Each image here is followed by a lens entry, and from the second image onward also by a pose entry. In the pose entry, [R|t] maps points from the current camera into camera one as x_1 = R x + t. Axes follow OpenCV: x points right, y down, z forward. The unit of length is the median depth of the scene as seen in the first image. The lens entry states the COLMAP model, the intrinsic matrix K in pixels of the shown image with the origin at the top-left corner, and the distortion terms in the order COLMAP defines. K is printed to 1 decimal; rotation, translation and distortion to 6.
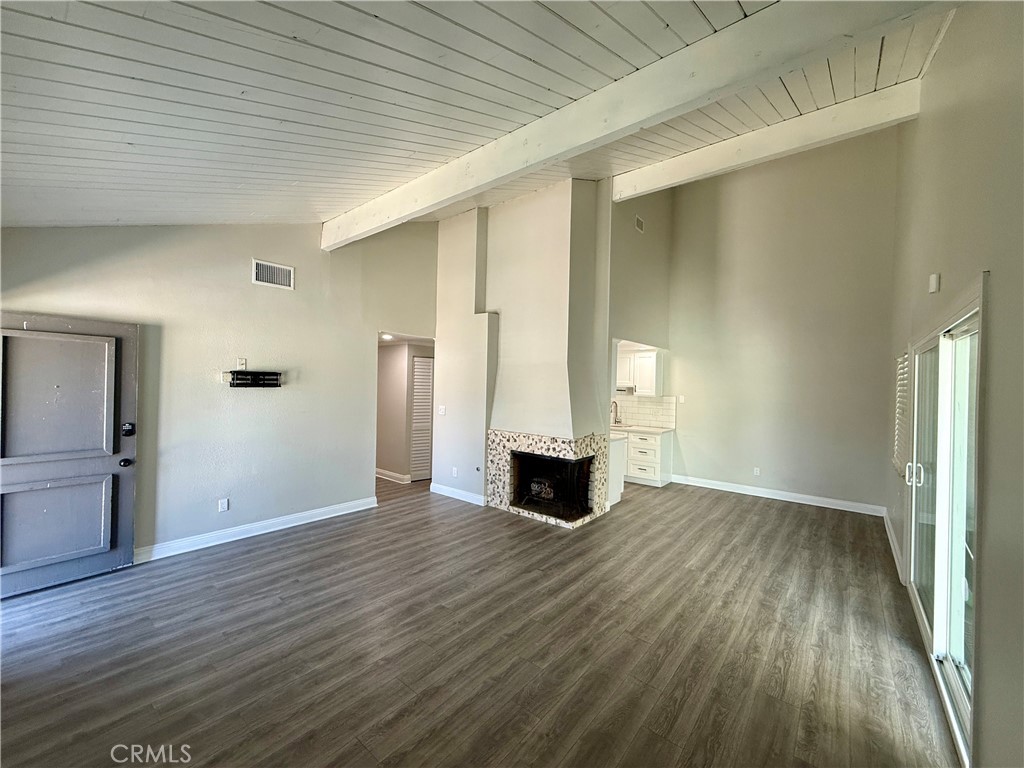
lens RADIAL K [[413.1, 0, 510.8], [0, 413.1, 383.1], [0, 0, 1]] dist [-0.003034, -0.000063]
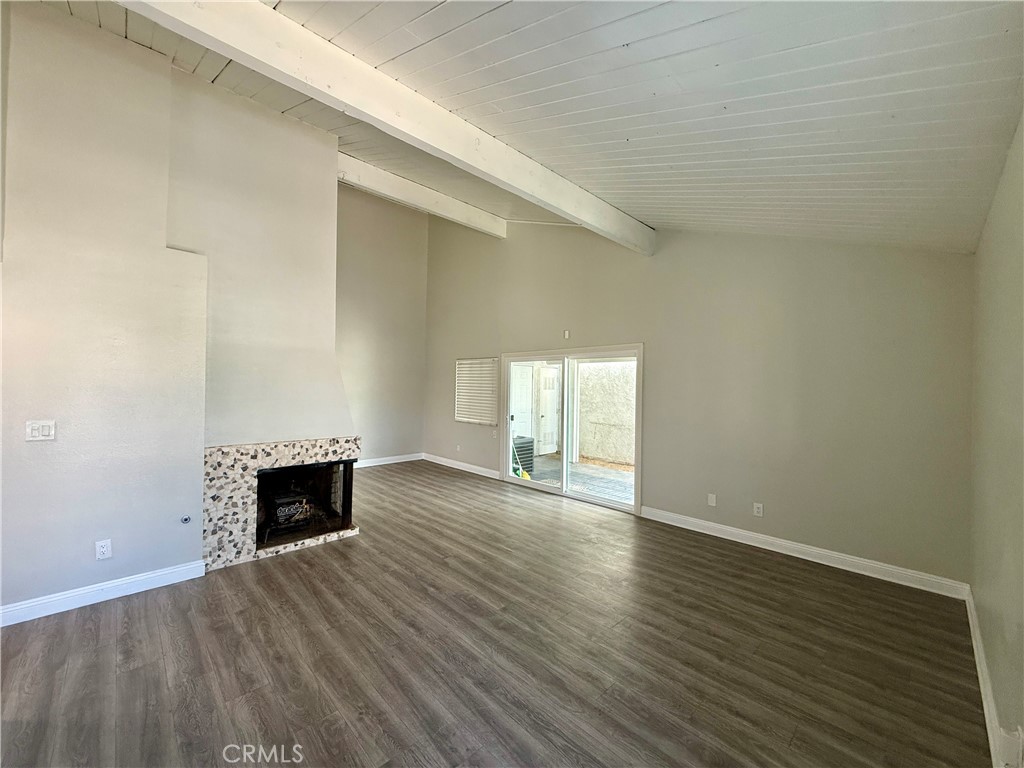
lens RADIAL K [[413.1, 0, 510.8], [0, 413.1, 383.1], [0, 0, 1]] dist [-0.003034, -0.000063]
pose [[0.099588, -0.018587, 0.994855, -0.710194], [-0.013727, 0.999705, 0.020052, -0.002580], [-0.994934, -0.015653, 0.099303, 0.572082]]
